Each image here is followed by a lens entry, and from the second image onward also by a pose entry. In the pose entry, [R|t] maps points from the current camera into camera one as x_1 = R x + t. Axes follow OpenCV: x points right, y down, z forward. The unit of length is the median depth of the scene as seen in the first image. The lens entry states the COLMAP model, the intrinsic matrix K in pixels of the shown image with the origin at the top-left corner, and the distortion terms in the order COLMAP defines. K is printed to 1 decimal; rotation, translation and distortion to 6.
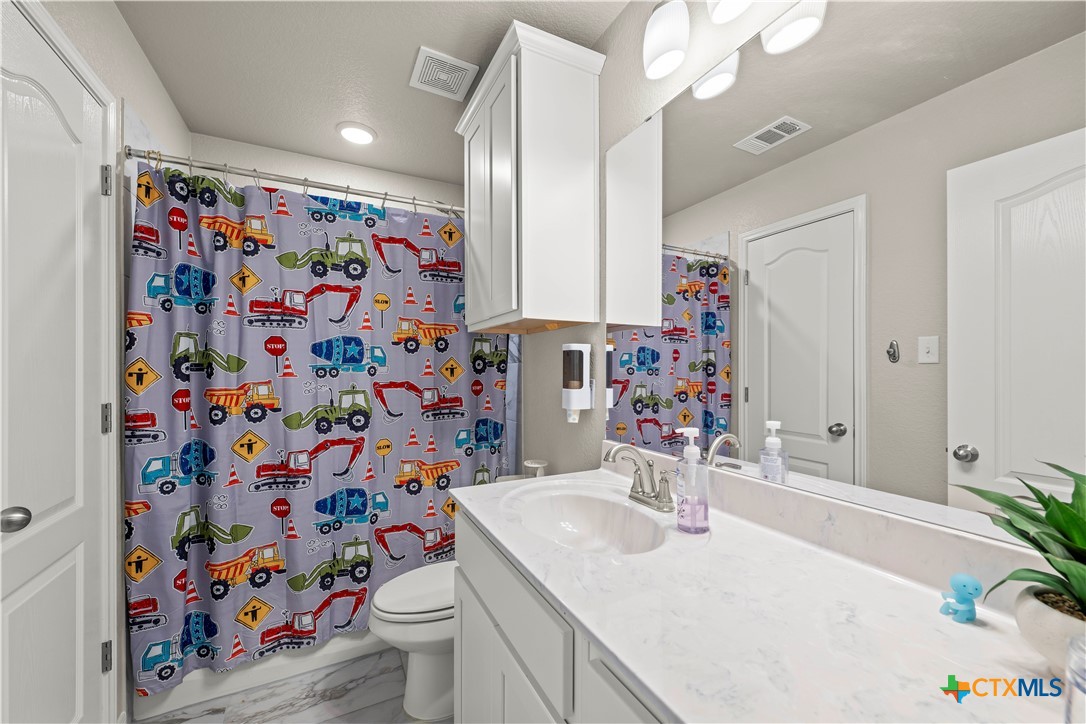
lens RADIAL K [[431.7, 0, 544.6], [0, 431.7, 366.0], [0, 0, 1]] dist [-0.002349, 0.000421]
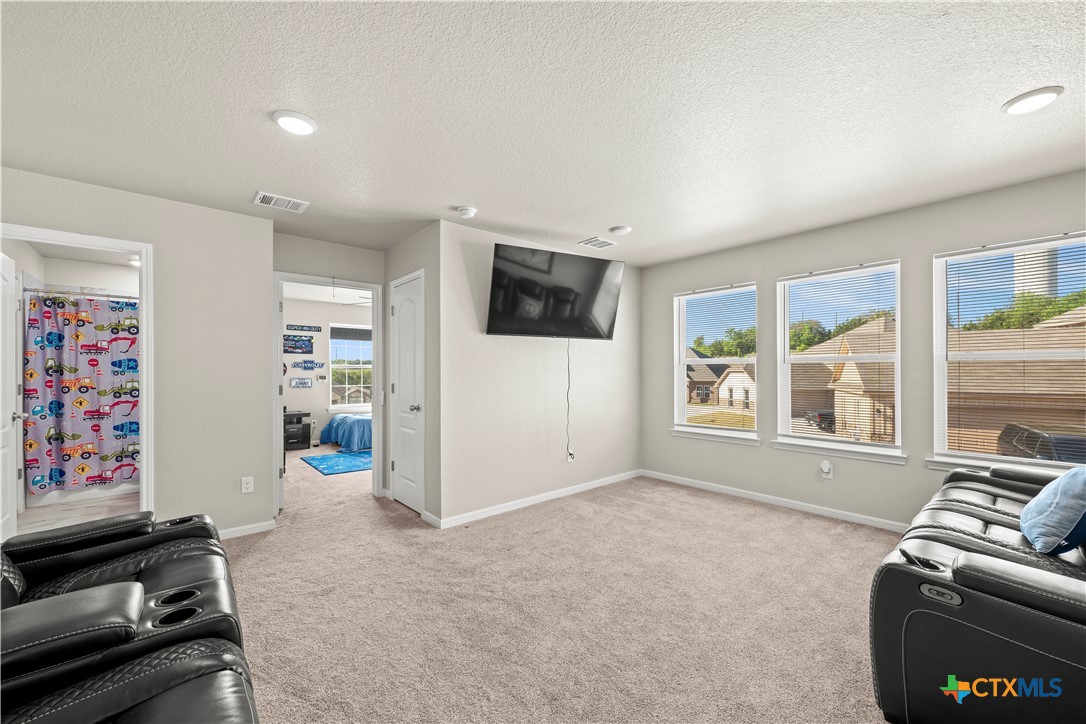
lens RADIAL K [[431.7, 0, 542.0], [0, 431.7, 368.5], [0, 0, 1]] dist [-0.002349, 0.000421]
pose [[0.973523, 0.001353, 0.228583, 1.360407], [-0.002261, 0.999991, 0.003712, -0.028727], [-0.228576, -0.004131, 0.973517, -2.059436]]
